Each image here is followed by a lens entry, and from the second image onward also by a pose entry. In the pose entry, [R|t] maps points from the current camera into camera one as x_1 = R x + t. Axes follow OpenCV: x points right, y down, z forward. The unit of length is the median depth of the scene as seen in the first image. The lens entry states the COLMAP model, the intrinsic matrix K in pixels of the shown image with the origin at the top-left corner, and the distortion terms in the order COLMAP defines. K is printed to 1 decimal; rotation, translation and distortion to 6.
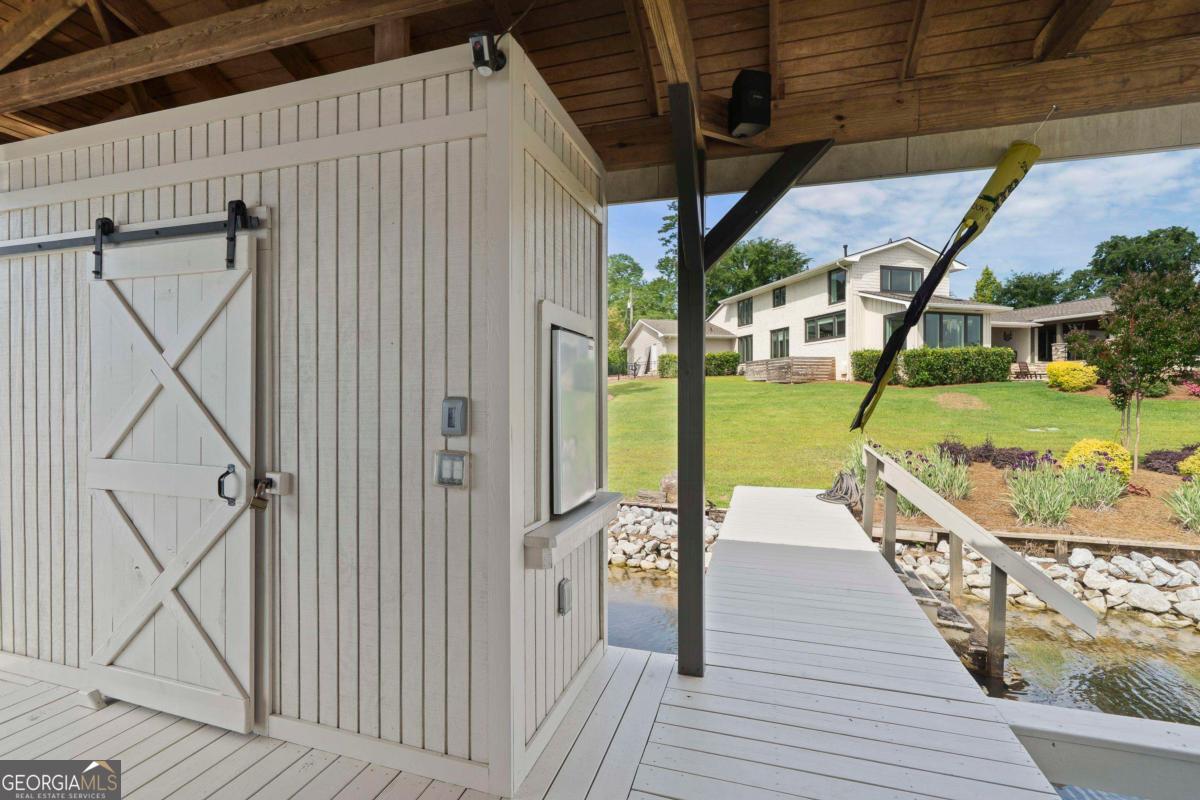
lens RADIAL K [[538.8, 0, 600.0], [0, 538.8, 400.0], [0, 0, 1]] dist [0.000245, 0.000074]
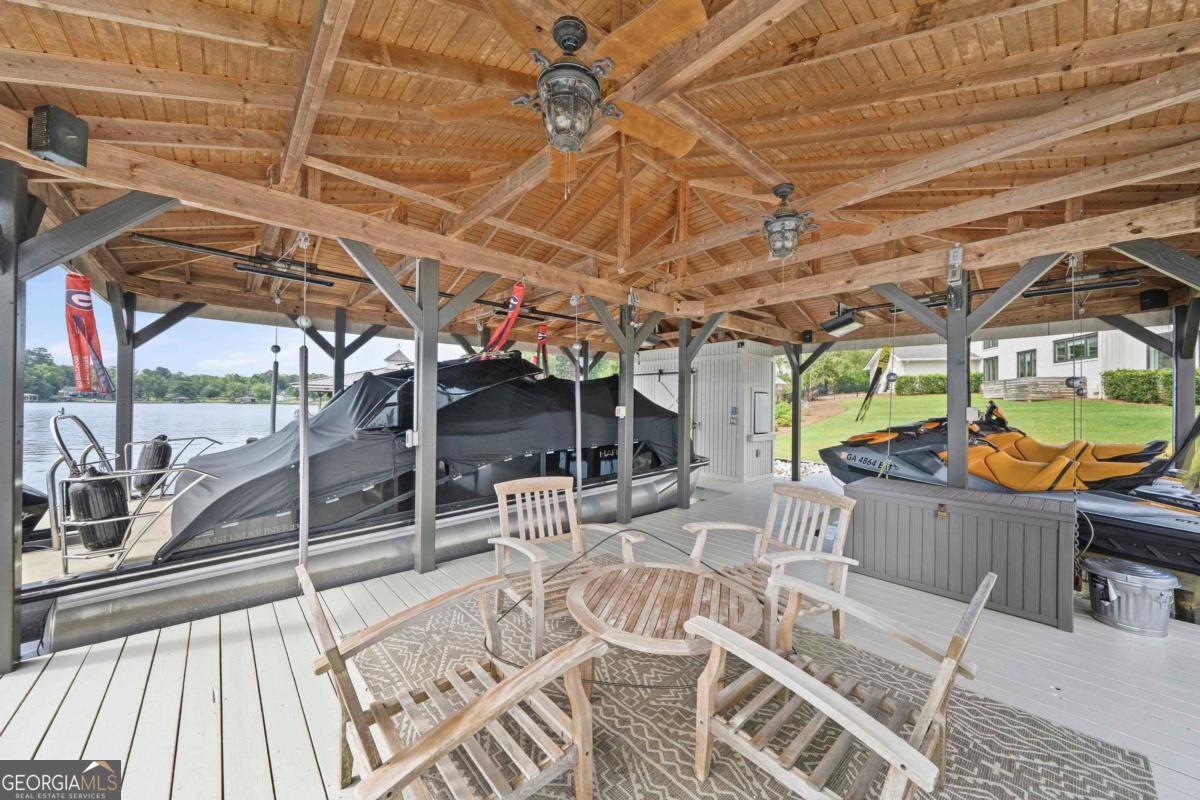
lens RADIAL K [[432.0, 0, 600.0], [0, 432.0, 400.0], [0, 0, 1]] dist [-0.000374, -0.000029]
pose [[0.855688, 0.005801, -0.517460, 0.051446], [-0.018965, 0.999617, -0.020155, 0.002174], [0.517145, 0.027060, 0.855470, -0.212377]]
